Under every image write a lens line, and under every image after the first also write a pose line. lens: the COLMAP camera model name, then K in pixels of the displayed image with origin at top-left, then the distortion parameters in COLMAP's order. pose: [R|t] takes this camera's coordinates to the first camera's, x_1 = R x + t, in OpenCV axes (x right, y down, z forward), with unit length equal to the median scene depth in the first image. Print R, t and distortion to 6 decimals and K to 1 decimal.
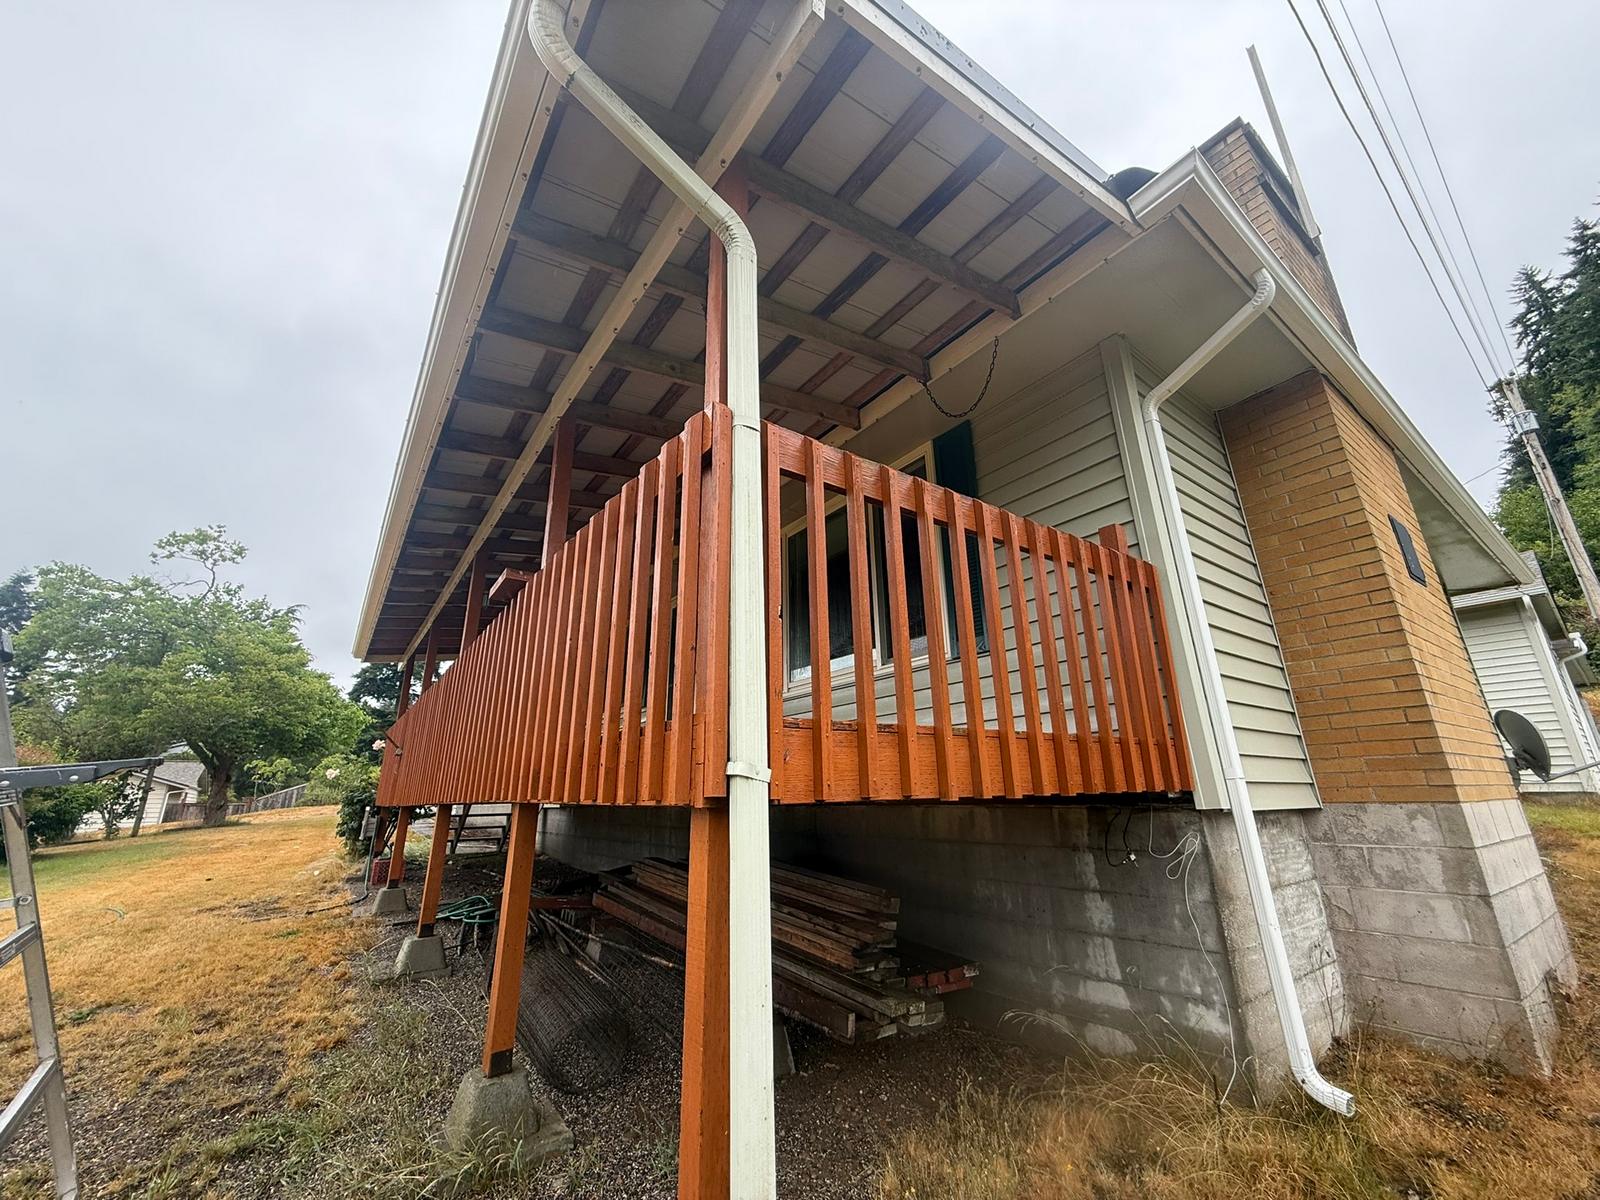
lens RADIAL K [[638.5, 0, 791.4], [0, 638.5, 595.6], [0, 0, 1]] dist [-0.001132, -0.000218]
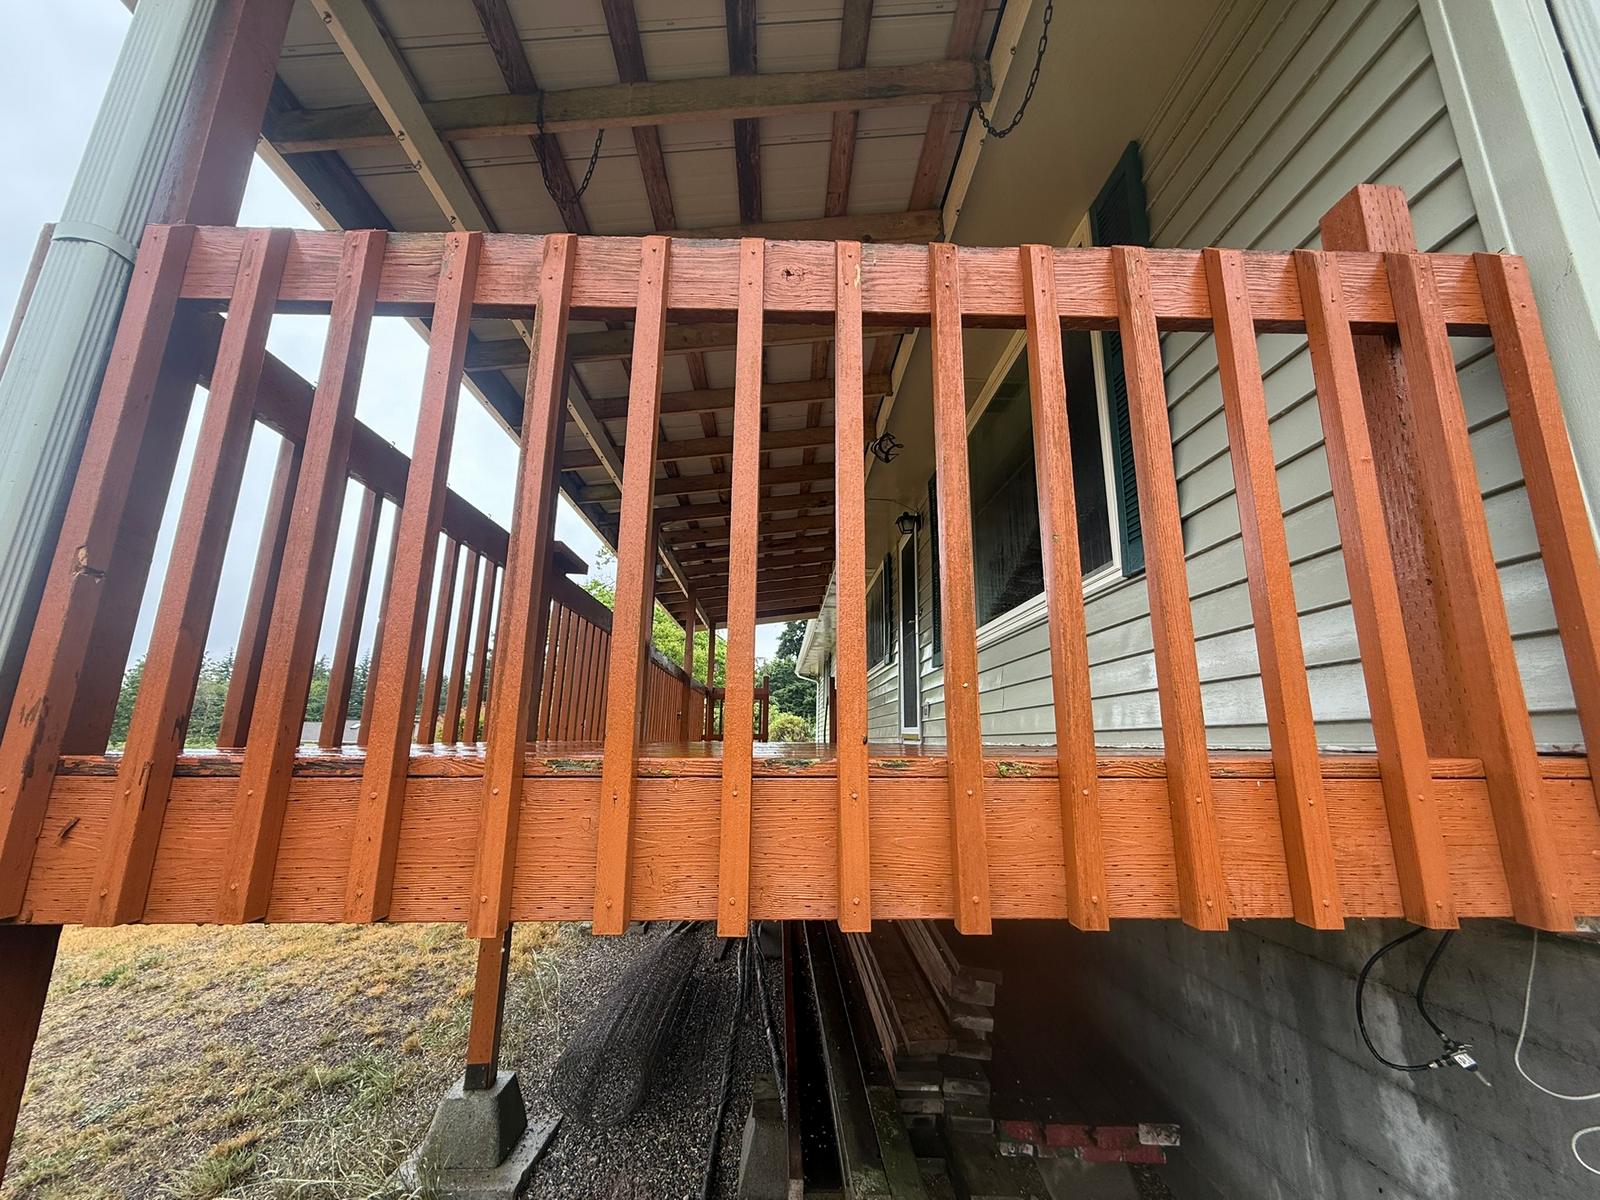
lens RADIAL K [[638.5, 0, 799.6], [0, 638.5, 600.4], [0, 0, 1]] dist [-0.001132, -0.000218]
pose [[0.820170, -0.100957, -0.563142, 0.385791], [0.153560, 0.987035, 0.046696, 0.063636], [0.551127, -0.124775, 0.825039, 0.441890]]
